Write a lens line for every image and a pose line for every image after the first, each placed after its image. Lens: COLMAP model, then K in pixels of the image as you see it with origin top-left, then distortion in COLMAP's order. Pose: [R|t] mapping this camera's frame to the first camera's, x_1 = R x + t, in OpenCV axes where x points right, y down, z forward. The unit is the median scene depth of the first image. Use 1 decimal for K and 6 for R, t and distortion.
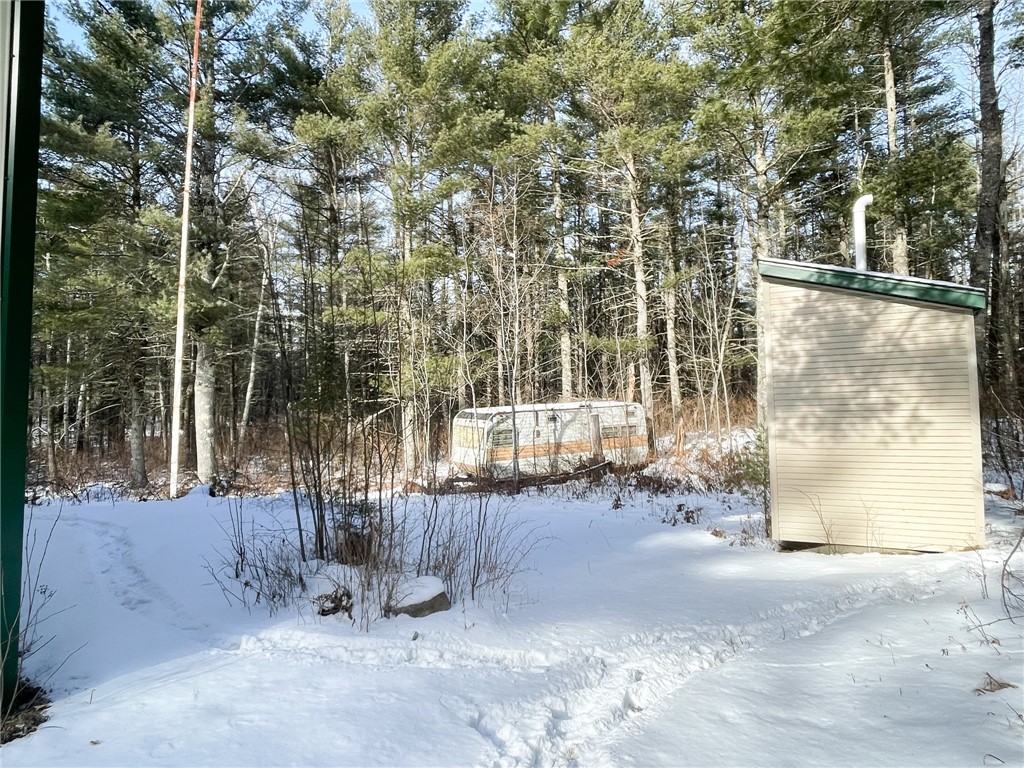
lens RADIAL K [[624.7, 0, 512.0], [0, 624.7, 384.0], [0, 0, 1]] dist [-0.000088, 0.000371]
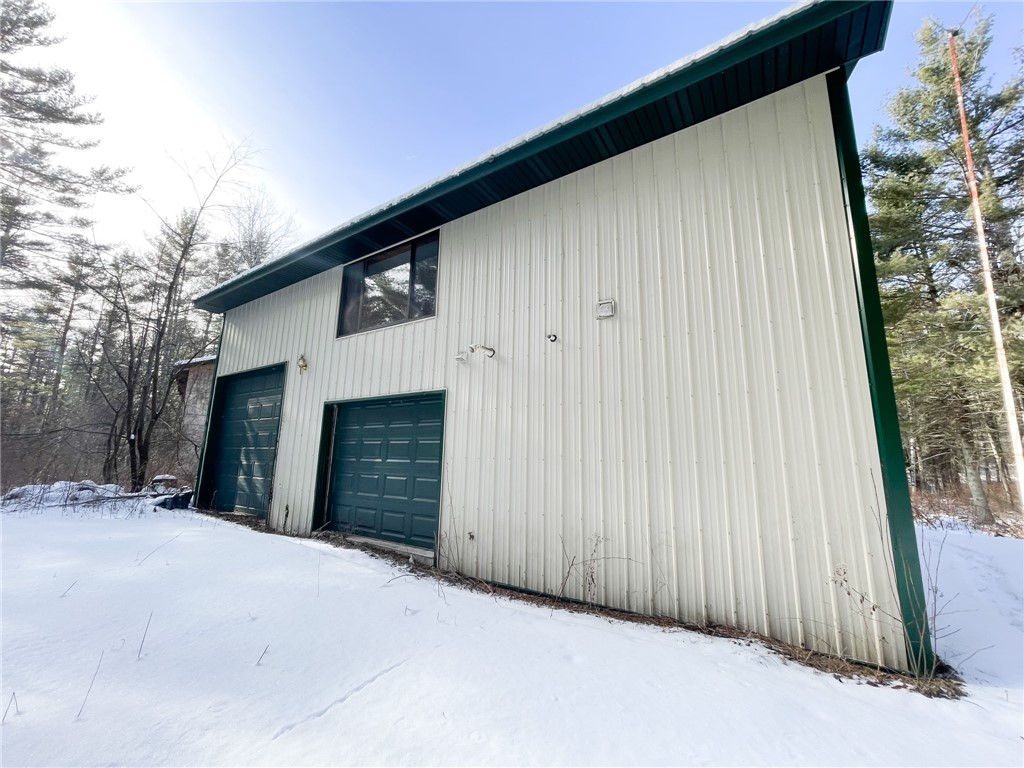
lens RADIAL K [[412.6, 0, 511.4], [0, 412.6, 379.5], [0, 0, 1]] dist [-0.002352, -0.000296]
pose [[0.223193, -0.169954, -0.959844, -0.006153], [0.029963, 0.985414, -0.167514, -0.000494], [0.974314, 0.008628, 0.225030, -0.048643]]
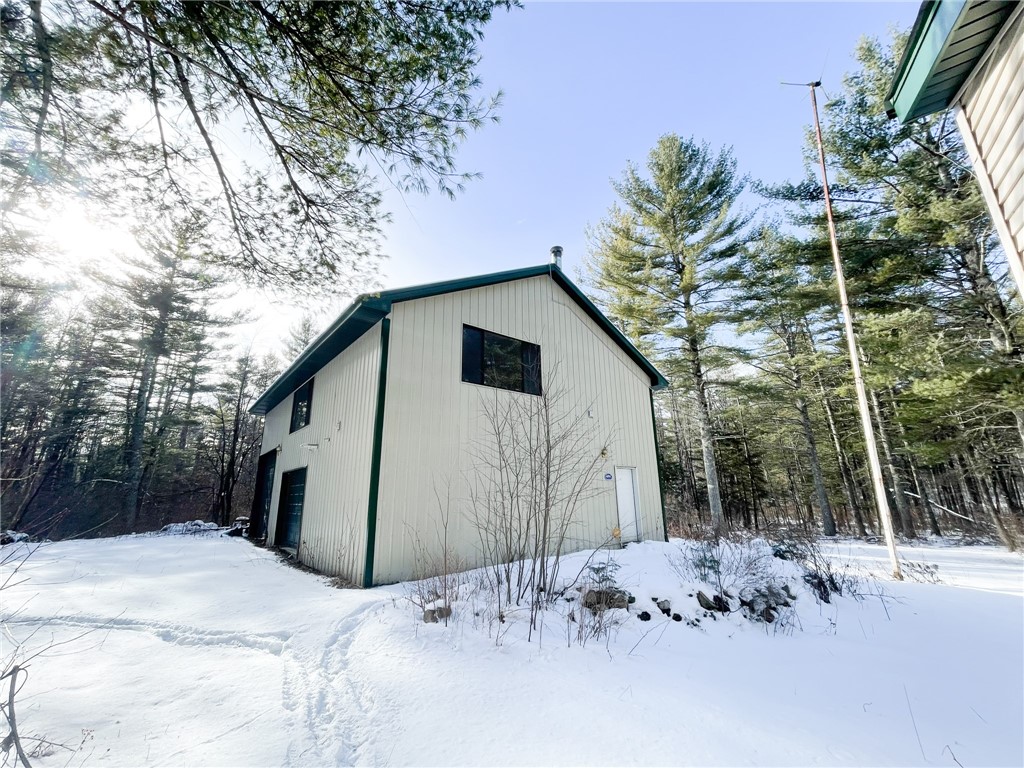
lens RADIAL K [[412.6, 0, 511.4], [0, 412.6, 379.5], [0, 0, 1]] dist [-0.002352, -0.000296]
pose [[-0.071806, -0.252450, -0.964942, 0.427925], [0.075414, 0.963296, -0.257631, 0.011467], [0.994564, -0.091270, -0.050132, 0.523883]]
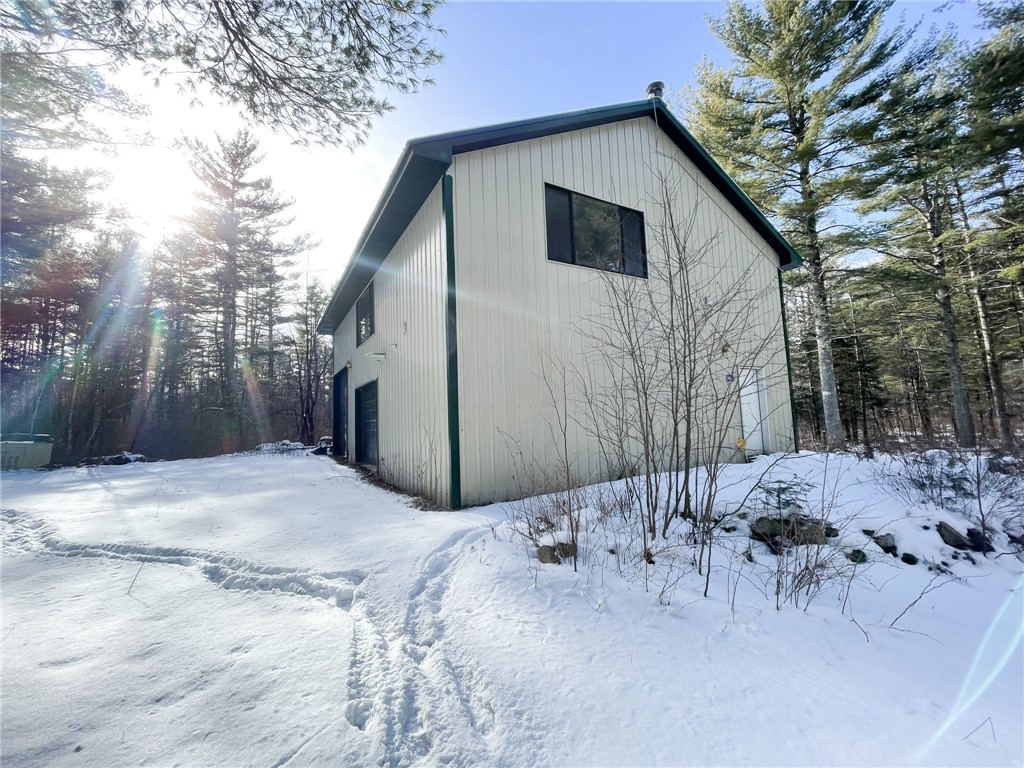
lens RADIAL K [[412.3, 0, 517.2], [0, 412.3, 375.1], [0, 0, 1]] dist [-0.001281, 0.000089]
pose [[-0.215519, -0.074222, -0.973675, 0.262870], [0.100323, 0.990148, -0.097684, 0.028772], [0.971332, -0.118735, -0.205950, 0.449258]]
